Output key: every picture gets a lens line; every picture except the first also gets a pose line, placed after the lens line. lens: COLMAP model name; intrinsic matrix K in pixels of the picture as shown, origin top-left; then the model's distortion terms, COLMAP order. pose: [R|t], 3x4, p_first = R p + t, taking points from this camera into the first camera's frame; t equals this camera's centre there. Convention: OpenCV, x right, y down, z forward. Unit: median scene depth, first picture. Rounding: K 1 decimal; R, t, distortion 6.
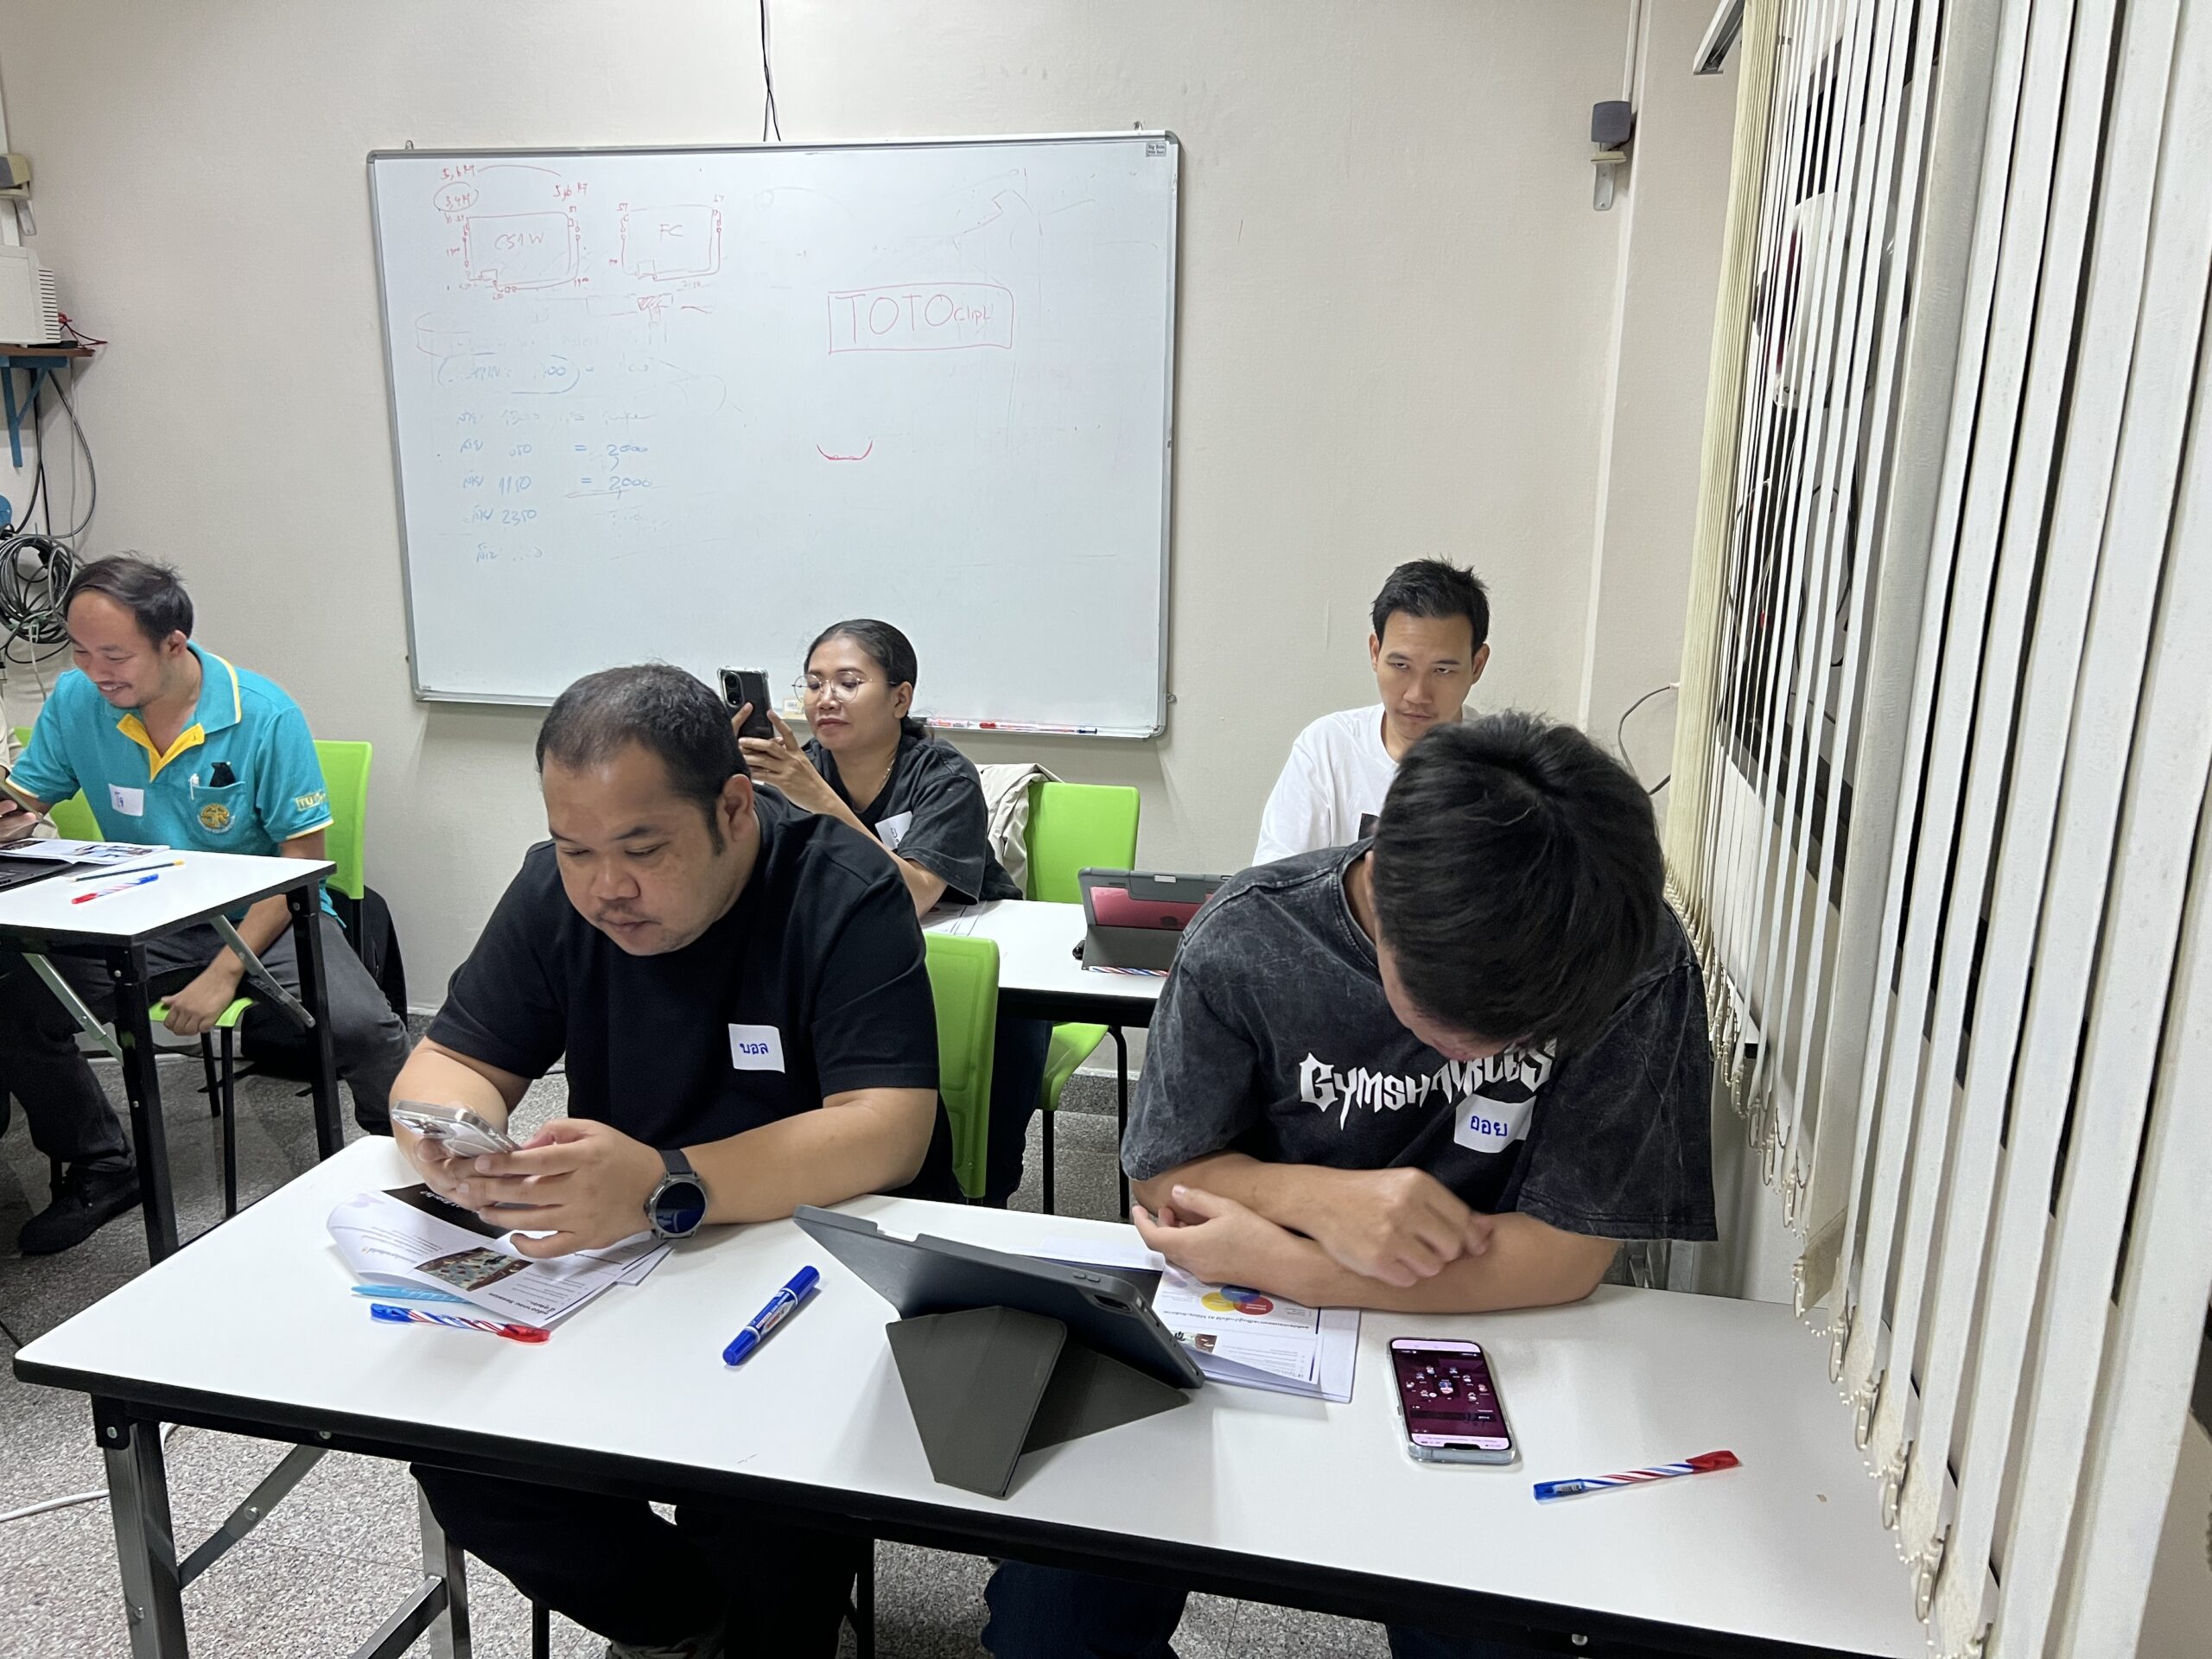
lens RADIAL K [[1673.8, 0, 1107.4], [0, 1673.8, 841.4], [0, 0, 1]] dist [0.096716, -0.112988]
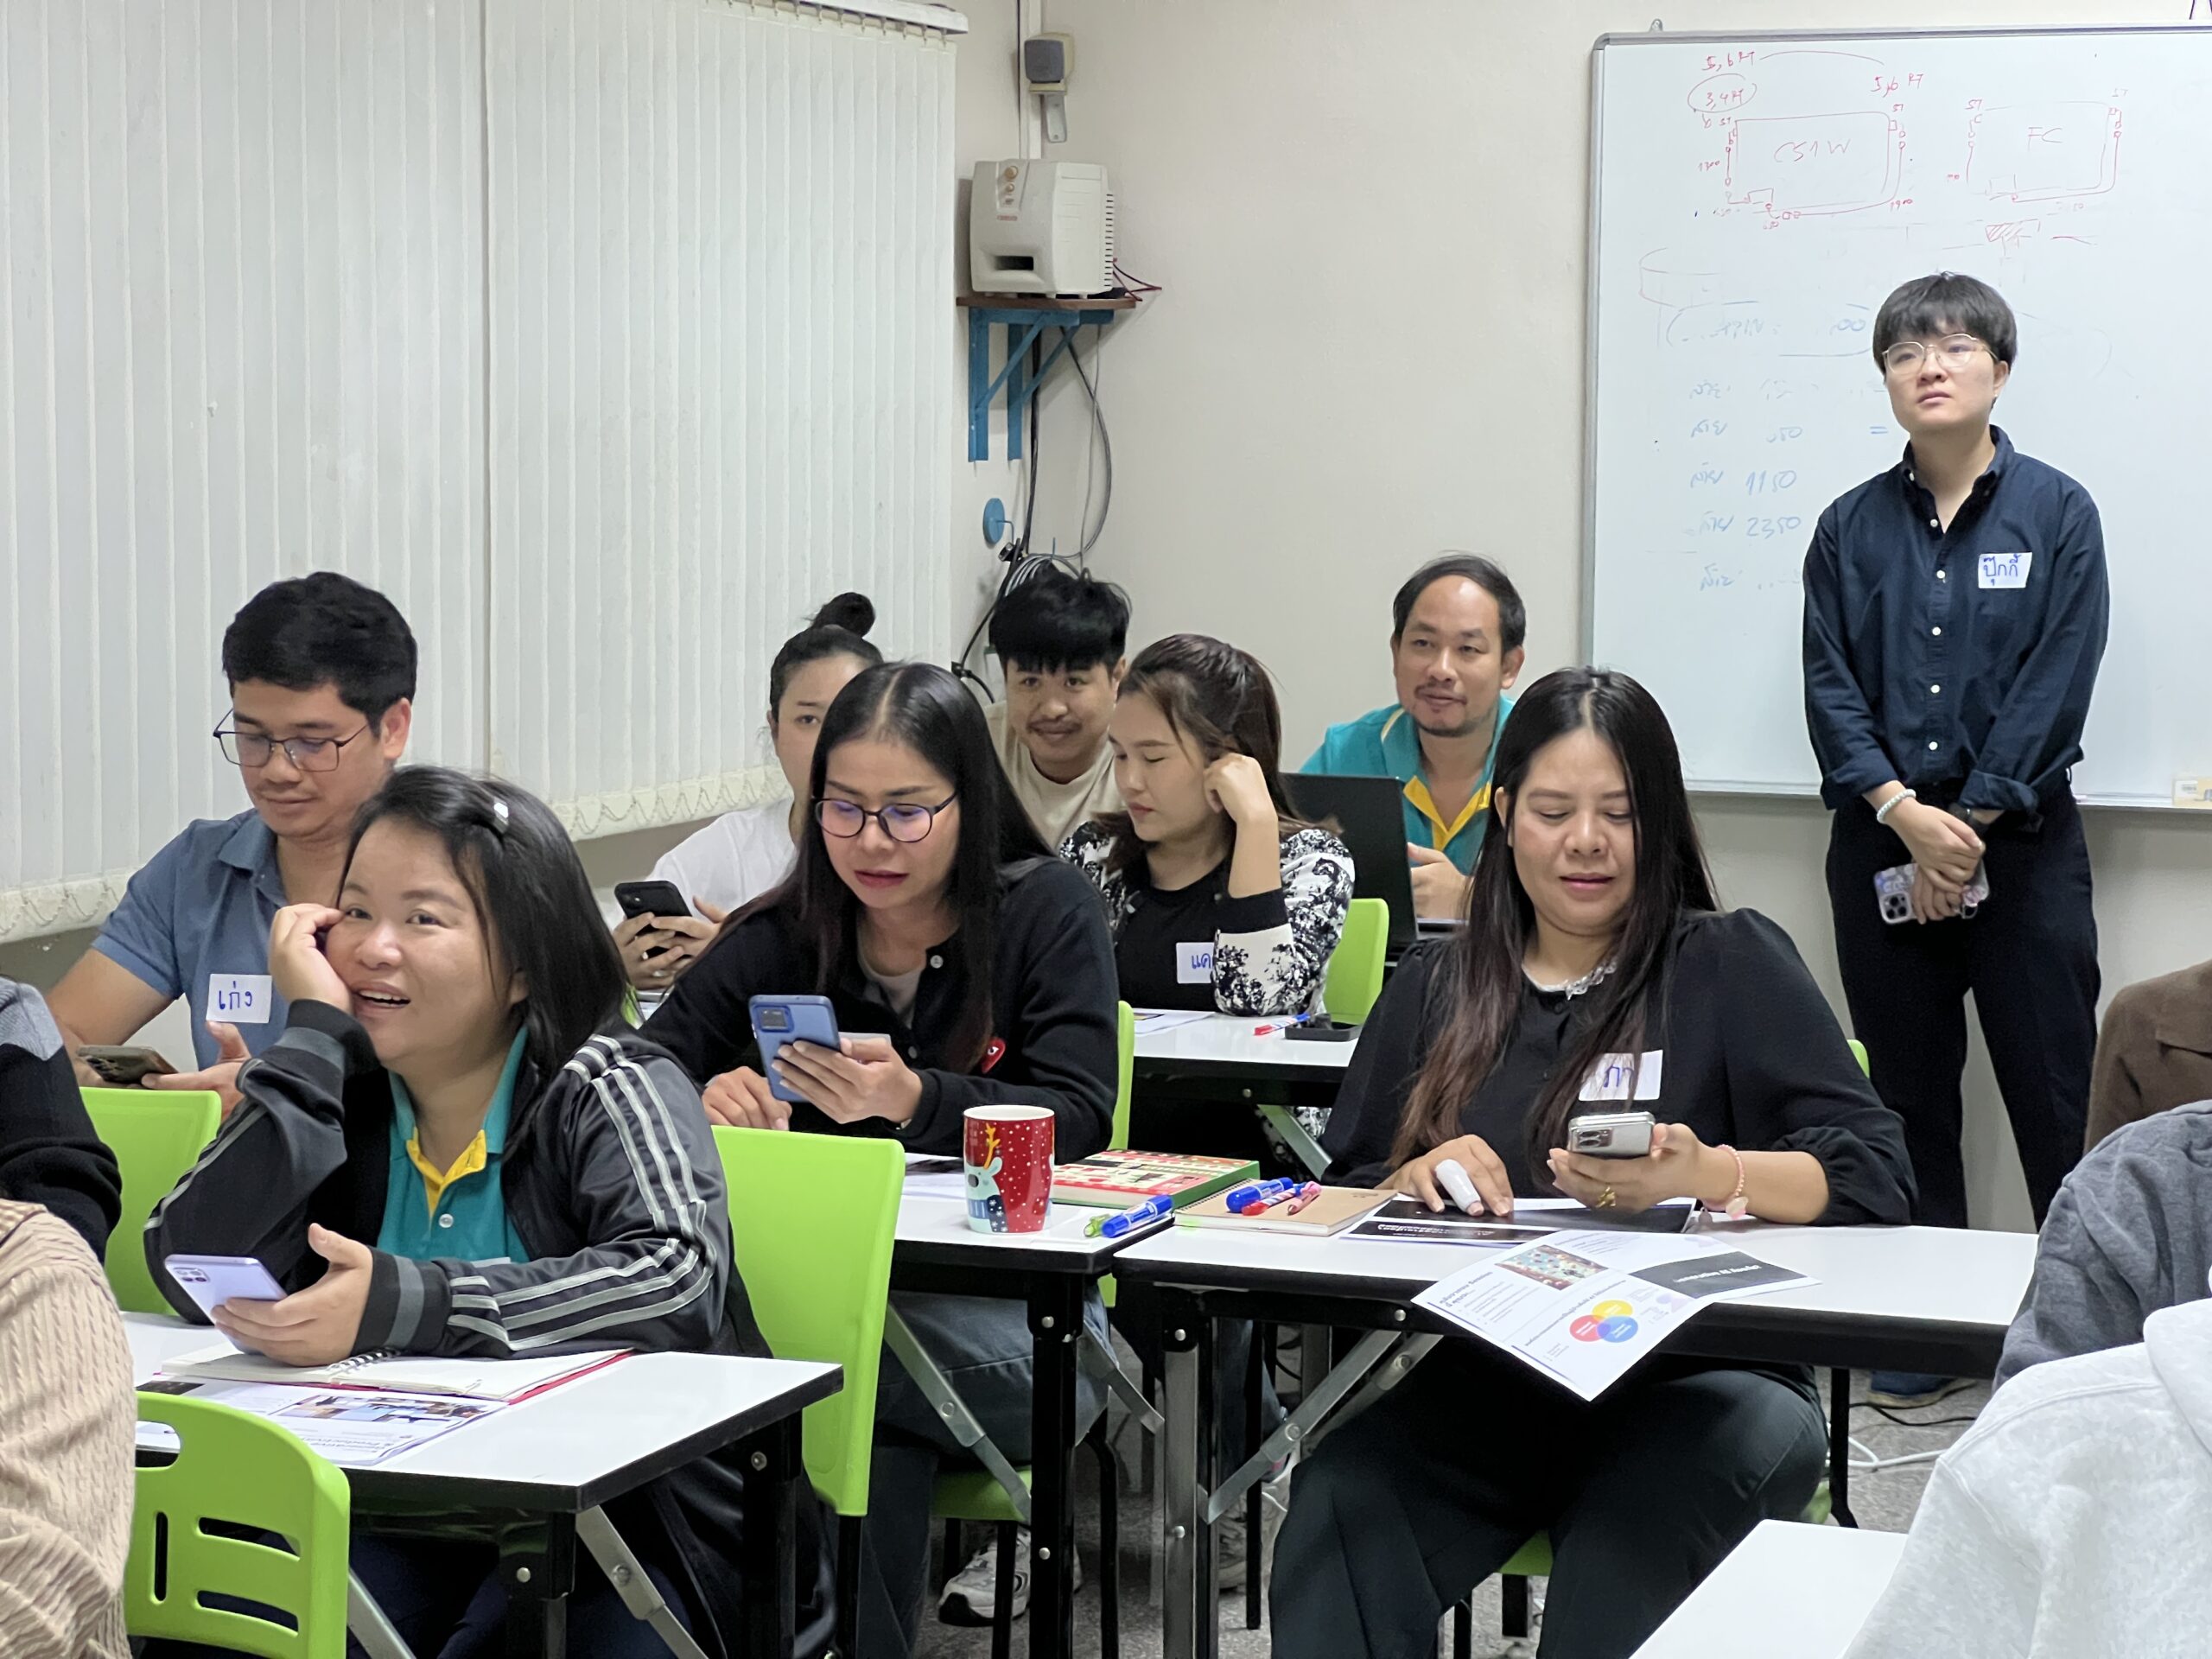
lens RADIAL K [[5114.1, 0, 1106.0], [0, 5114.1, 829.5], [0, 0, 1]] dist [0.060942, 1.287490]
pose [[0.993258, 0.007603, -0.115675, -0.386059], [-0.023758, 0.990017, -0.138933, 0.238816], [0.113464, 0.140744, 0.983523, -1.122221]]
